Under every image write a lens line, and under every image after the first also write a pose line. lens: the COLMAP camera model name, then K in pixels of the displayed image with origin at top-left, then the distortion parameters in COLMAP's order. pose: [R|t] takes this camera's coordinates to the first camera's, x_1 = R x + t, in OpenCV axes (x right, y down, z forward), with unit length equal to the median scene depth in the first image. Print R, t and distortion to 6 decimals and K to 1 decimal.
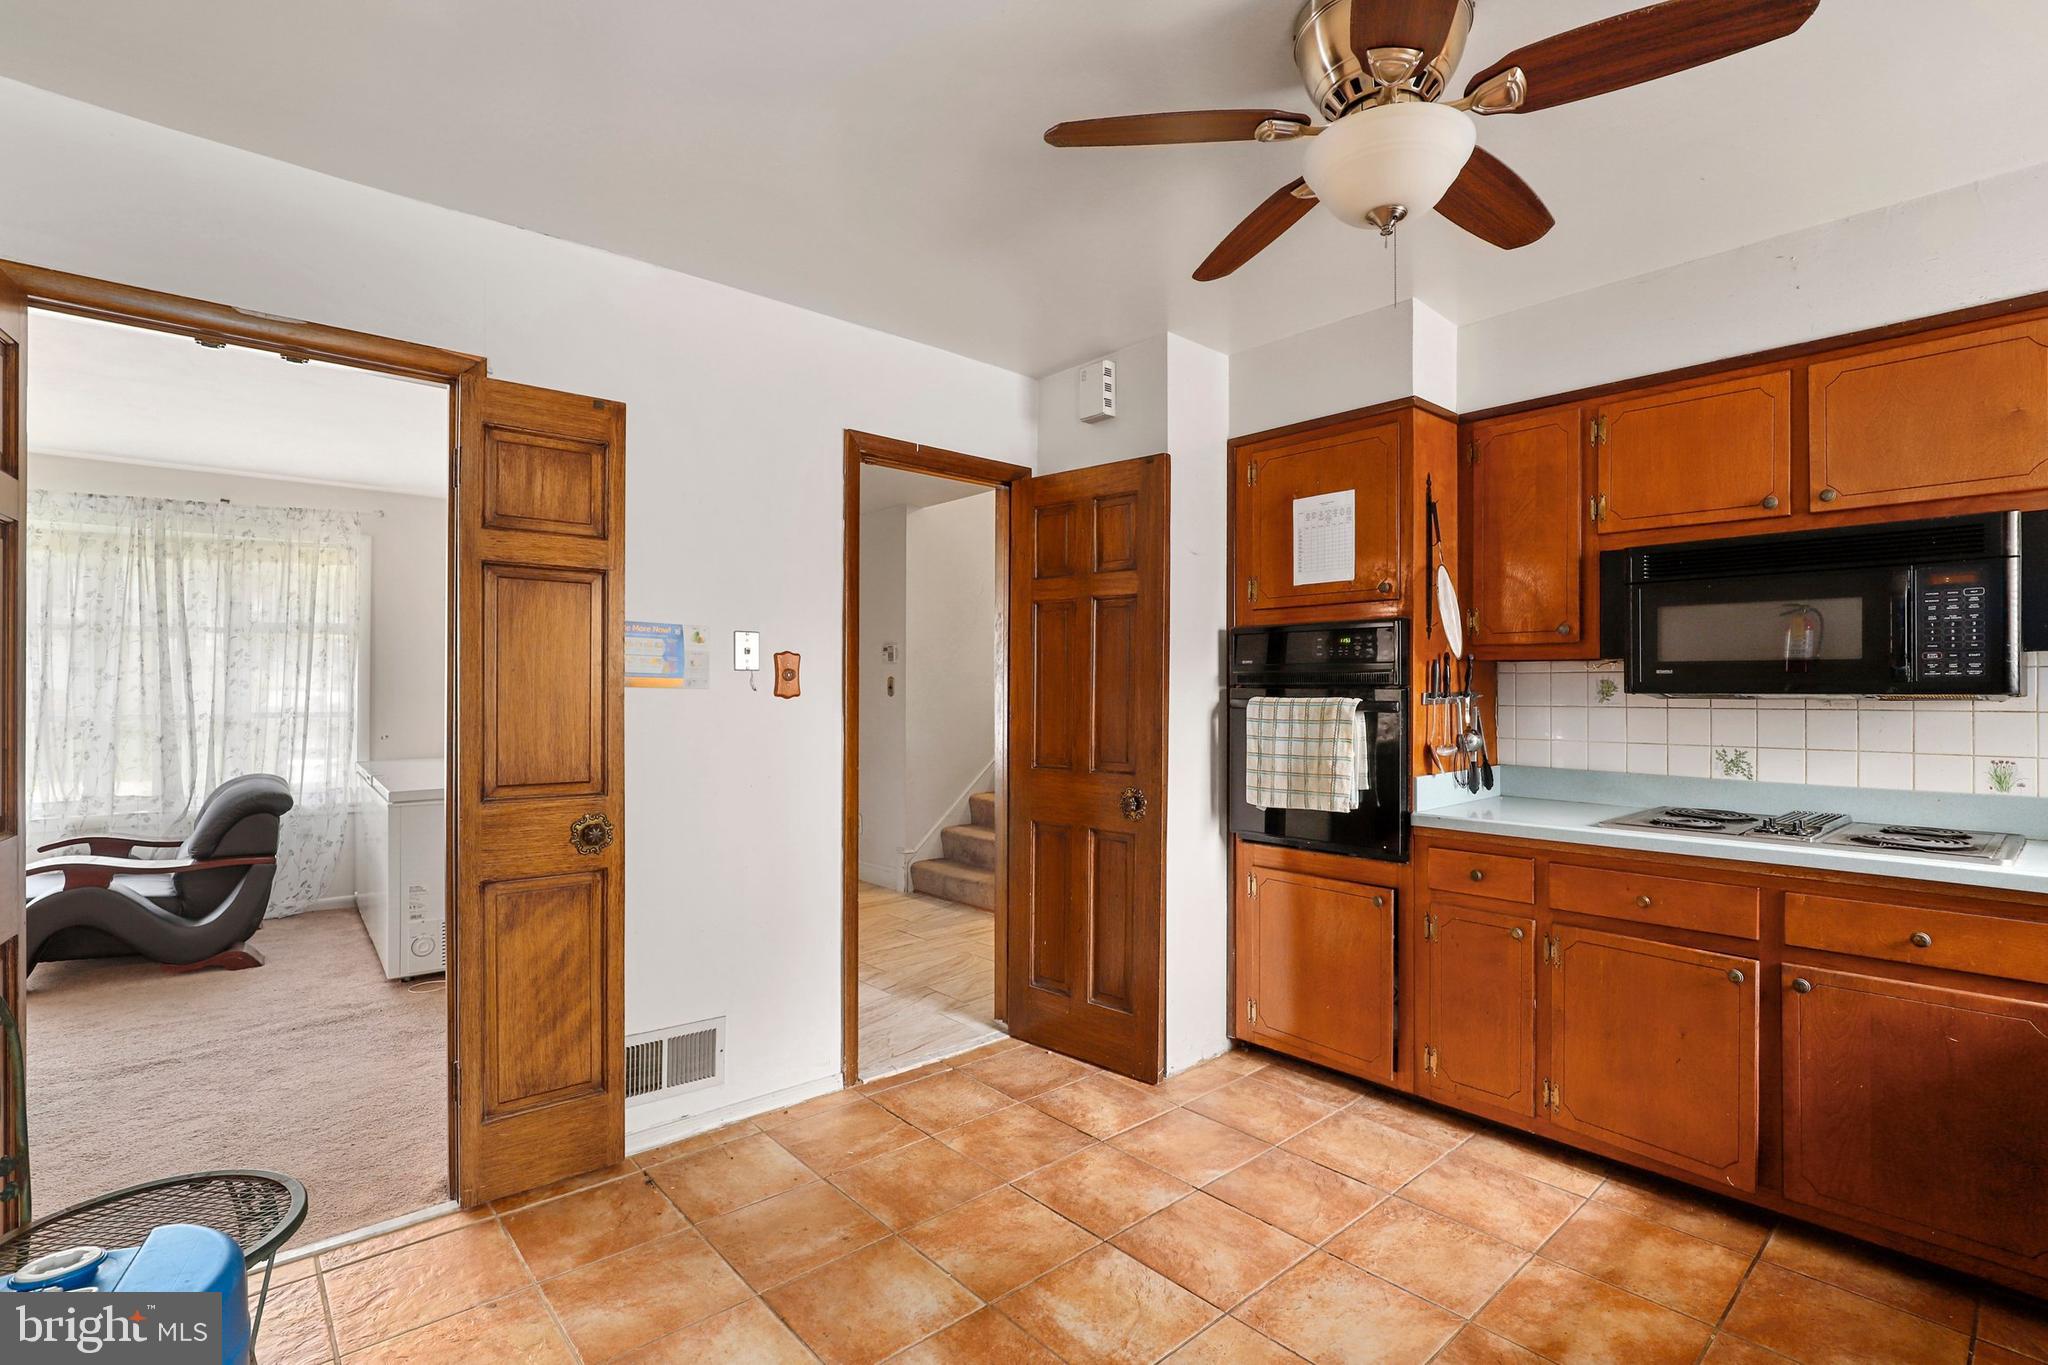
lens RADIAL K [[933.1, 0, 1033.2], [0, 933.1, 692.6], [0, 0, 1]] dist [-0.029744, 0.010076]
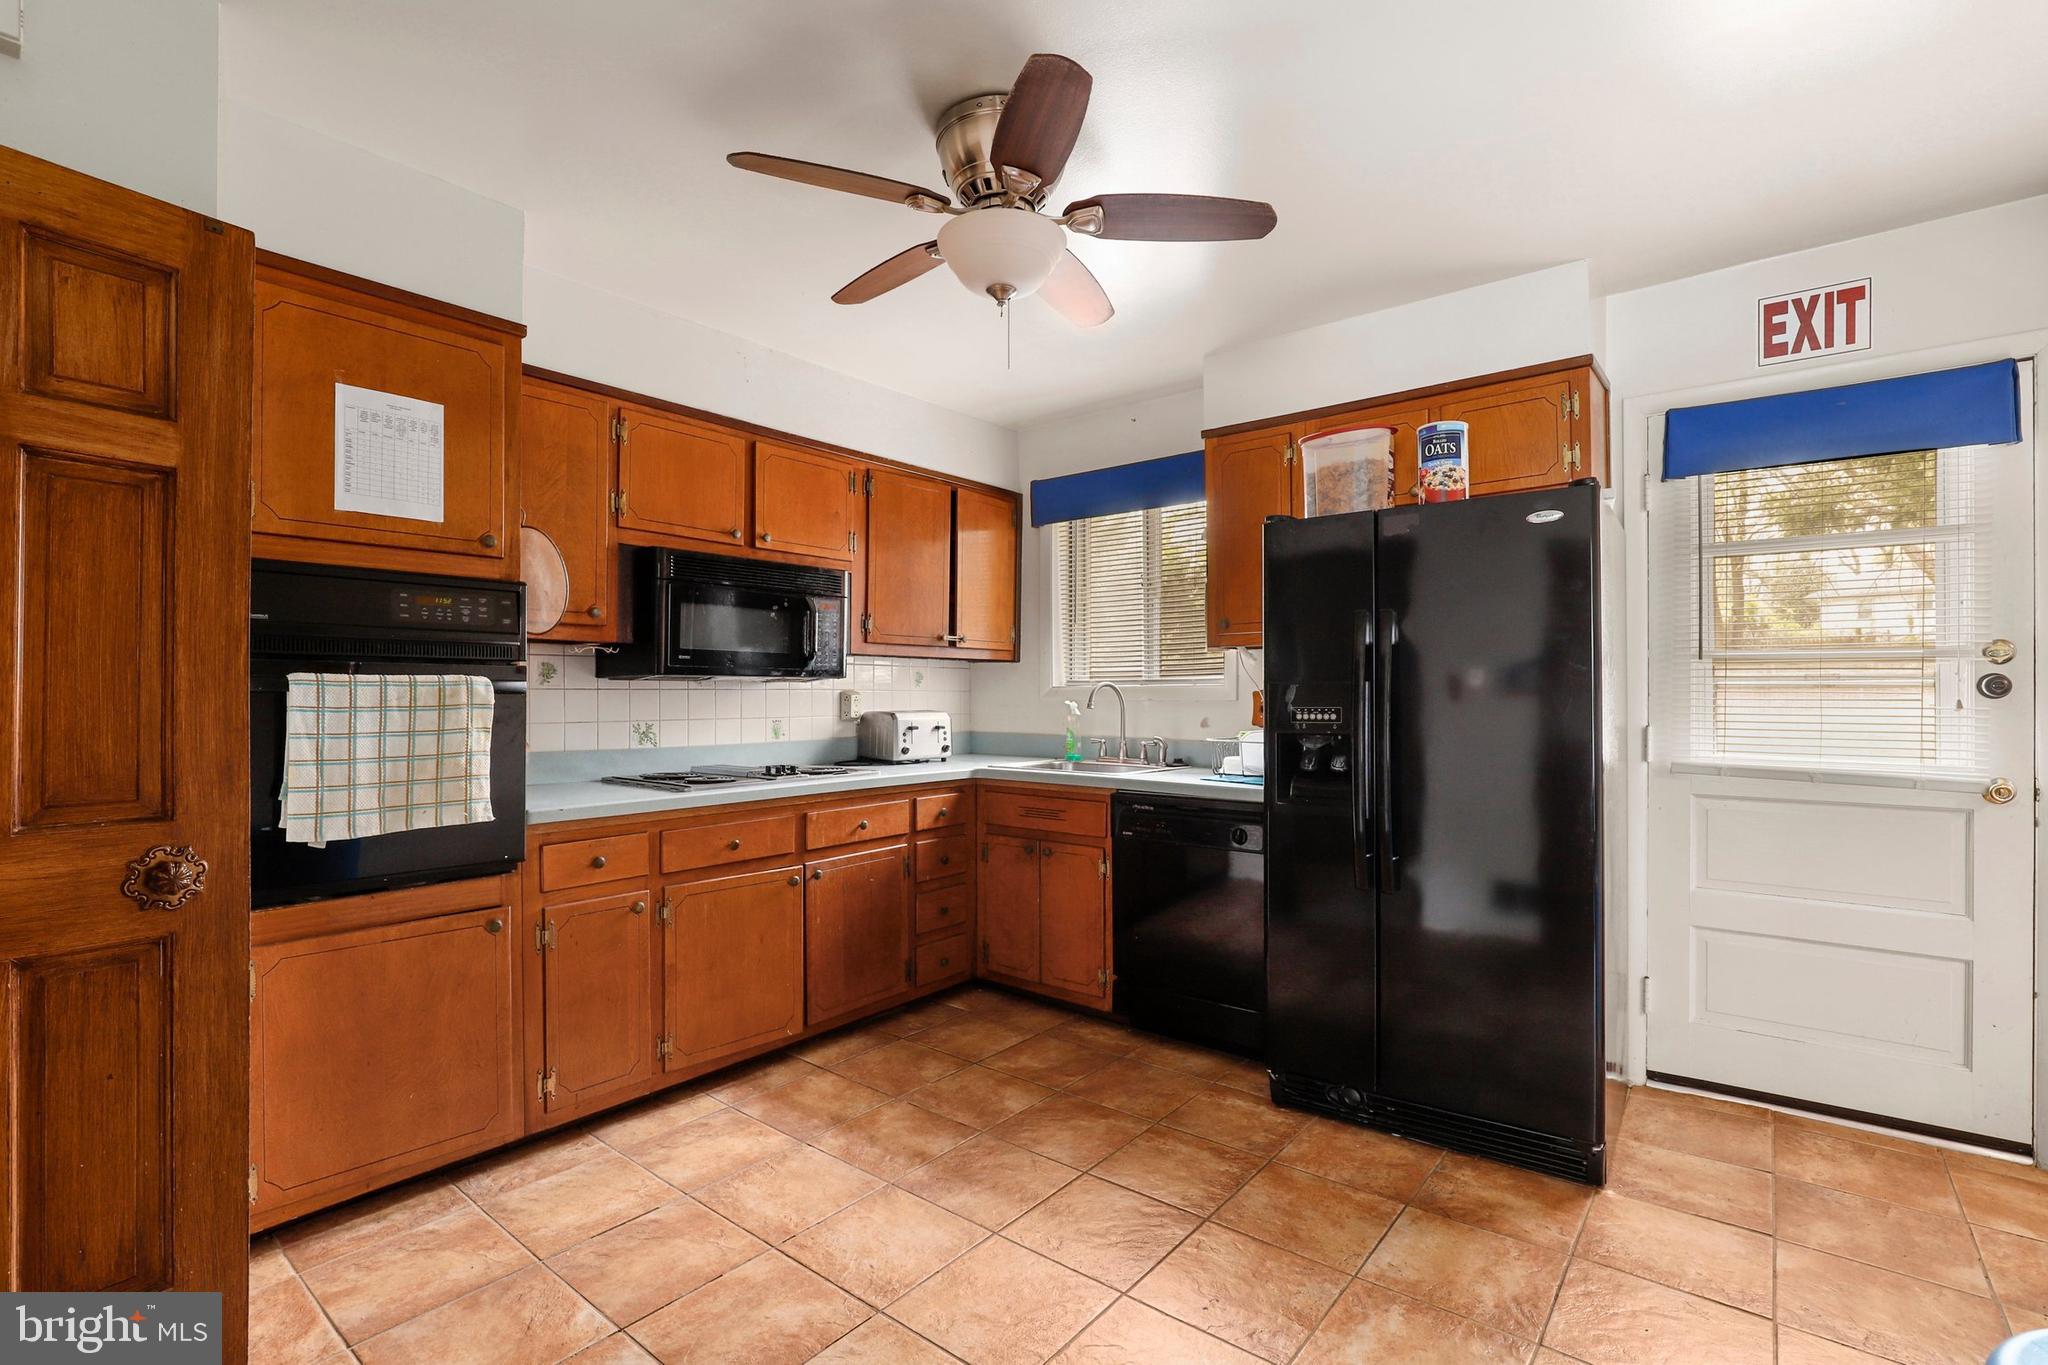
lens RADIAL K [[933.1, 0, 1033.2], [0, 933.1, 692.6], [0, 0, 1]] dist [-0.029744, 0.010076]
pose [[-0.165679, -0.002741, 0.986176, -0.523841], [-0.001739, 0.999995, 0.002487, 0.017639], [-0.986178, -0.001303, -0.165683, 0.689383]]
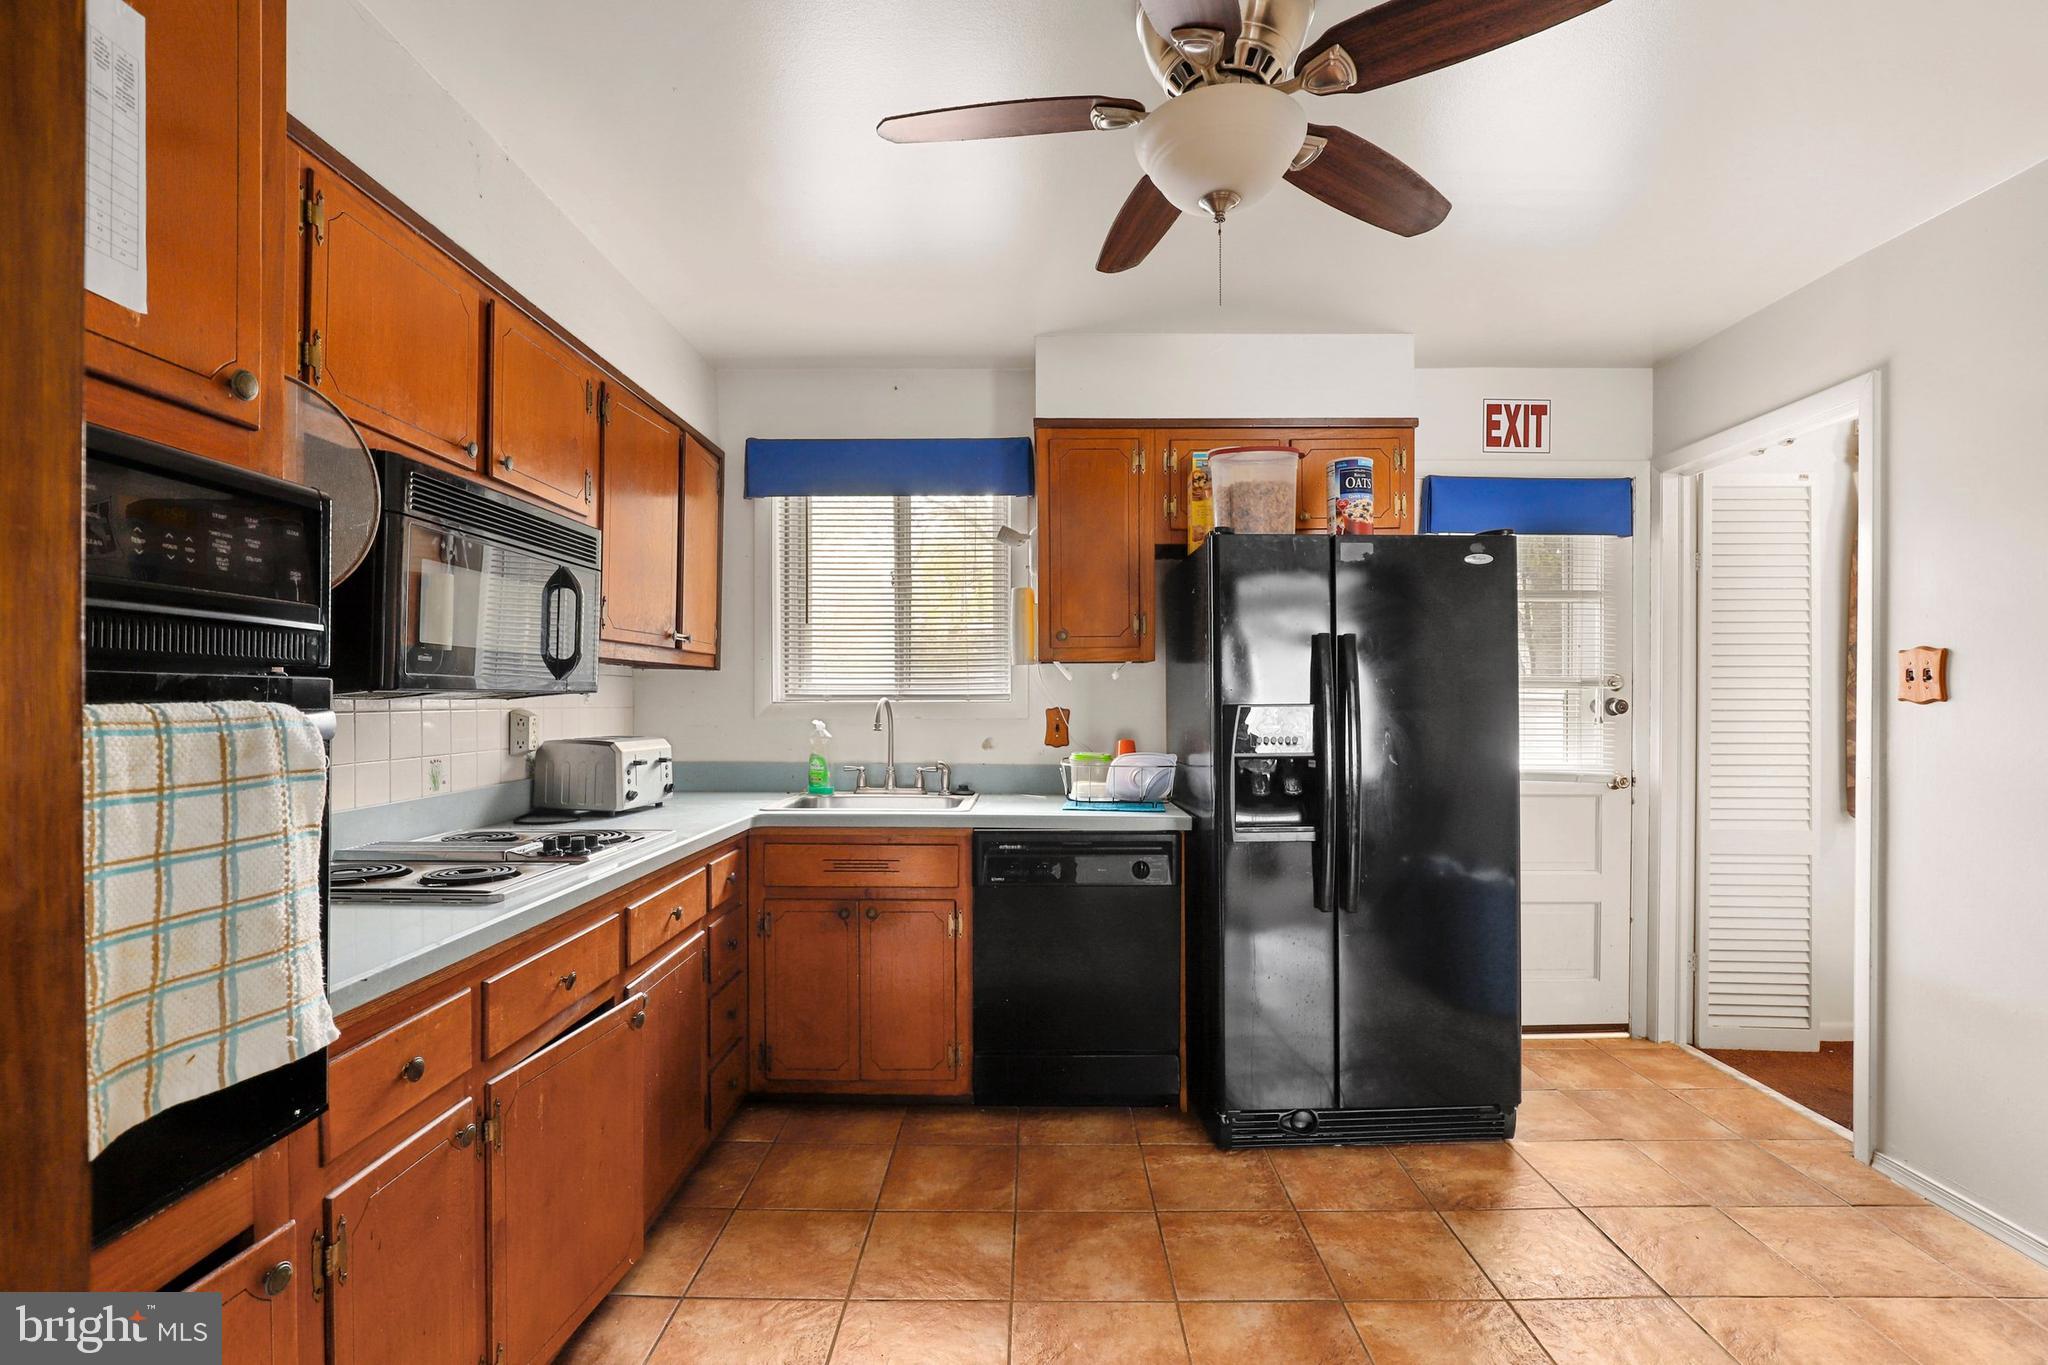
lens RADIAL K [[942.7, 0, 1032.7], [0, 942.7, 700.7], [0, 0, 1]] dist [-0.016241, 0.000586]
pose [[-0.745732, -0.006678, 0.666213, -0.079375], [-0.004885, 0.999978, 0.004556, 0.002252], [-0.666228, 0.000143, -0.745748, 1.105235]]
